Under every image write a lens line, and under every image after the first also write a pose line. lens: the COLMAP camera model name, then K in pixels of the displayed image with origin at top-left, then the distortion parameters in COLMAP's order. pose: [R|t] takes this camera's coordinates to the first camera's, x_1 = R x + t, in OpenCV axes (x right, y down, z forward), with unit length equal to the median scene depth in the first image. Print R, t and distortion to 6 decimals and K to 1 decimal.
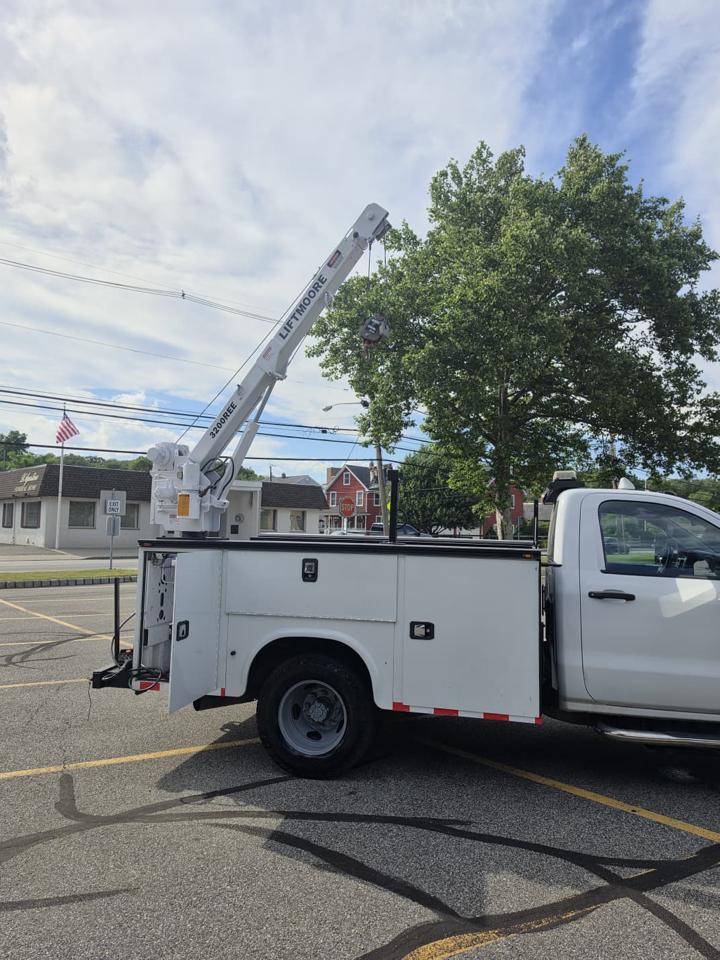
lens RADIAL K [[663.3, 0, 366.3], [0, 663.3, 482.3], [0, 0, 1]] dist [0.086526, -0.119637]
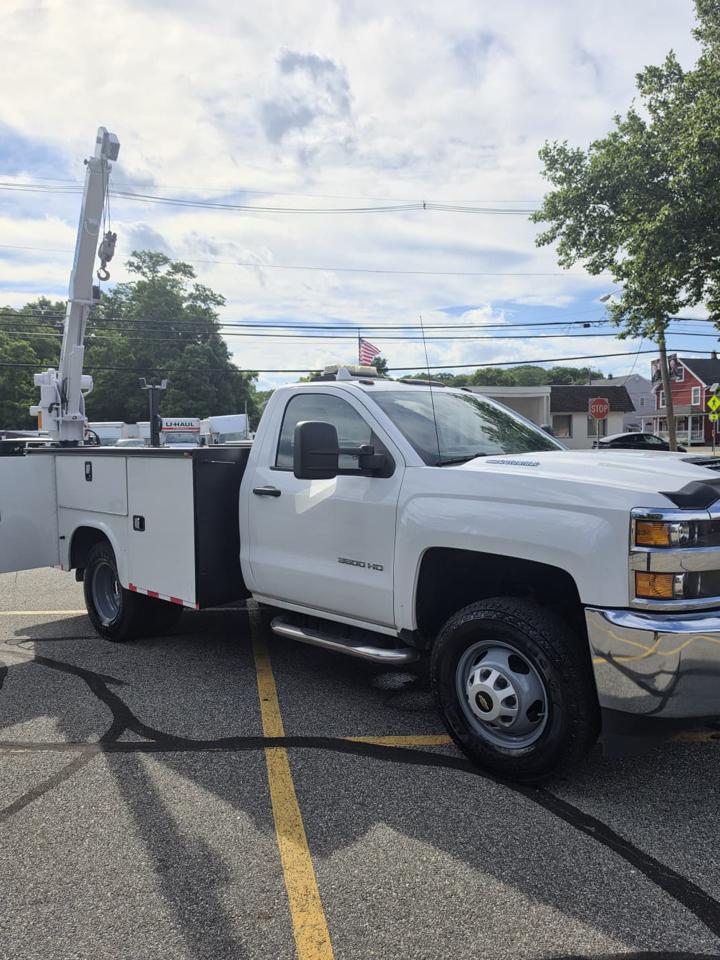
lens RADIAL K [[663.9, 0, 370.3], [0, 663.9, 474.4], [0, 0, 1]] dist [0.093960, -0.147451]
pose [[0.866537, -0.008936, -0.499033, 0.171300], [0.070978, 0.991885, 0.105486, 0.008678], [0.494040, -0.126827, 0.860139, 0.040320]]
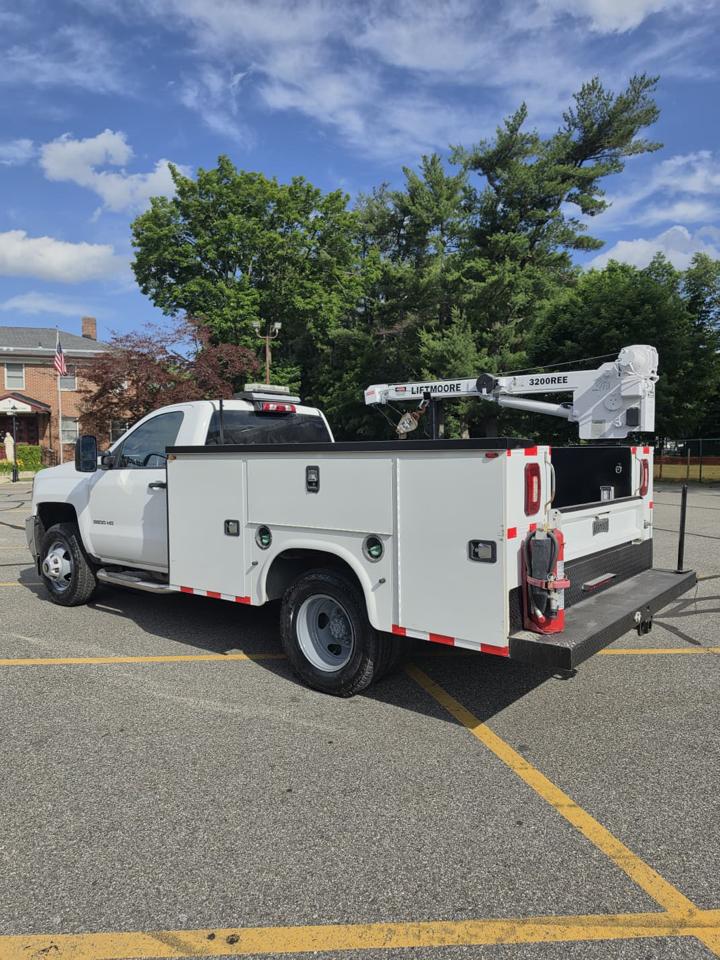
lens RADIAL K [[662.0, 0, 356.5], [0, 662.0, 485.4], [0, 0, 1]] dist [0.084112, -0.116981]
pose [[-0.904212, -0.037710, 0.425415, -0.071960], [-0.042664, 0.999087, -0.002120, 0.033307], [-0.424947, -0.020067, -0.904996, 0.424440]]
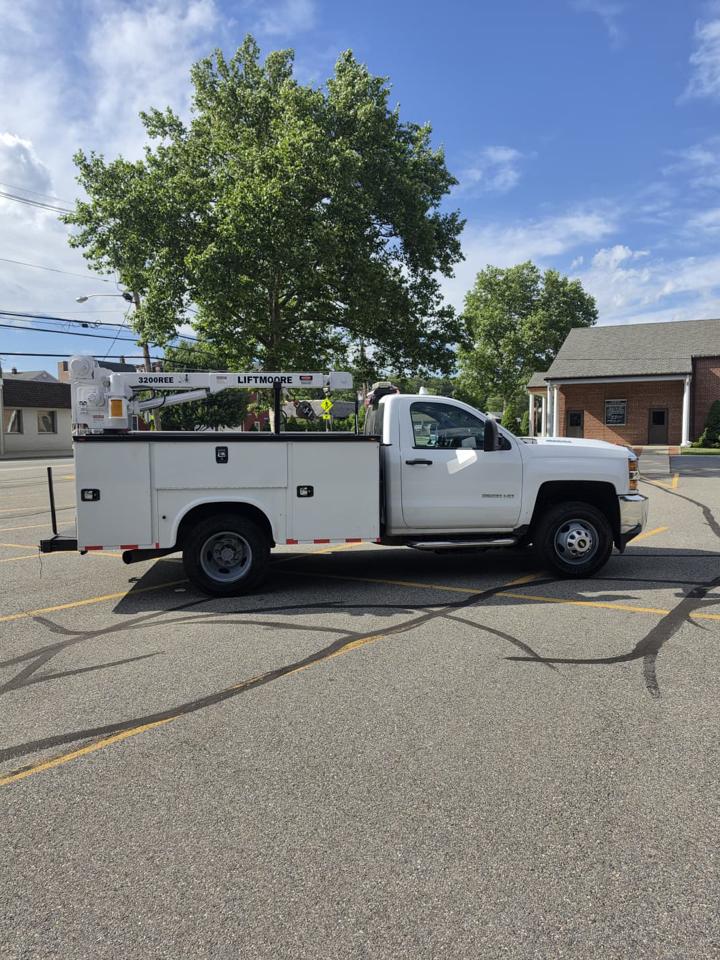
lens RADIAL K [[663.3, 0, 366.3], [0, 663.3, 482.3], [0, 0, 1]] dist [0.086526, -0.119637]
pose [[0.932566, -0.053326, 0.357040, -0.055304], [-0.001778, 0.988339, 0.152260, -0.004257], [-0.360996, -0.142627, 0.921596, -0.072726]]
